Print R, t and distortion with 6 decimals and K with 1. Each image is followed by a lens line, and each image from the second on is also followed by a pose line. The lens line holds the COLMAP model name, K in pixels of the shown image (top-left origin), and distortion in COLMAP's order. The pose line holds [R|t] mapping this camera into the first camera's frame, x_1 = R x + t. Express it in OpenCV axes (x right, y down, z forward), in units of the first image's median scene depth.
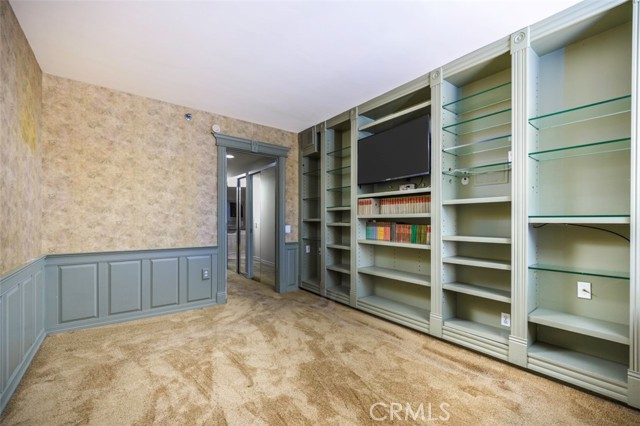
lens RADIAL K [[270.9, 0, 308.2], [0, 270.9, 224.4], [0, 0, 1]] dist [-0.000321, -0.000211]
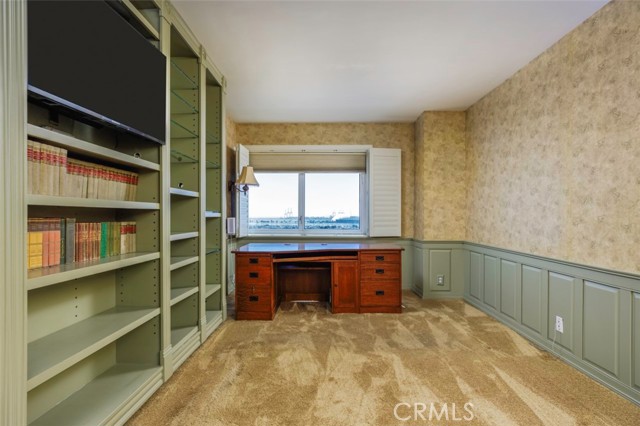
lens RADIAL K [[336.1, 0, 320.0], [0, 336.1, 213.0], [0, 0, 1]] dist [0.001269, -0.000293]
pose [[-0.803785, -0.000697, 0.594919, -0.304266], [0.001754, 0.999992, 0.003541, -0.016980], [-0.594917, 0.003889, -0.803778, 1.227360]]
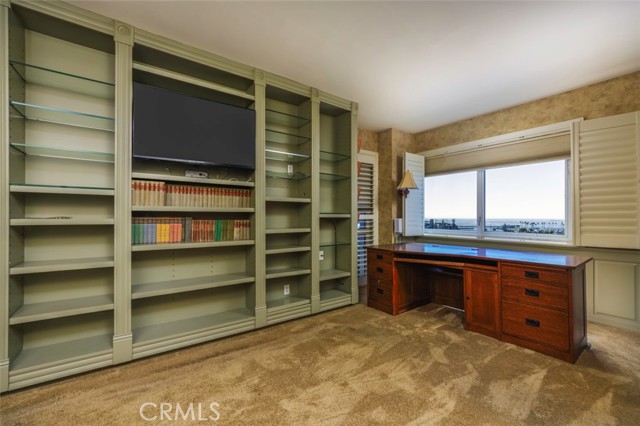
lens RADIAL K [[269.5, 0, 320.0], [0, 269.5, 213.0], [0, 0, 1]] dist [-0.000718, -0.000184]
pose [[-0.007775, 0.009063, 0.999929, -0.467887], [0.009186, 0.999917, -0.008991, -0.009806], [-0.999928, 0.009115, -0.007858, 0.655574]]
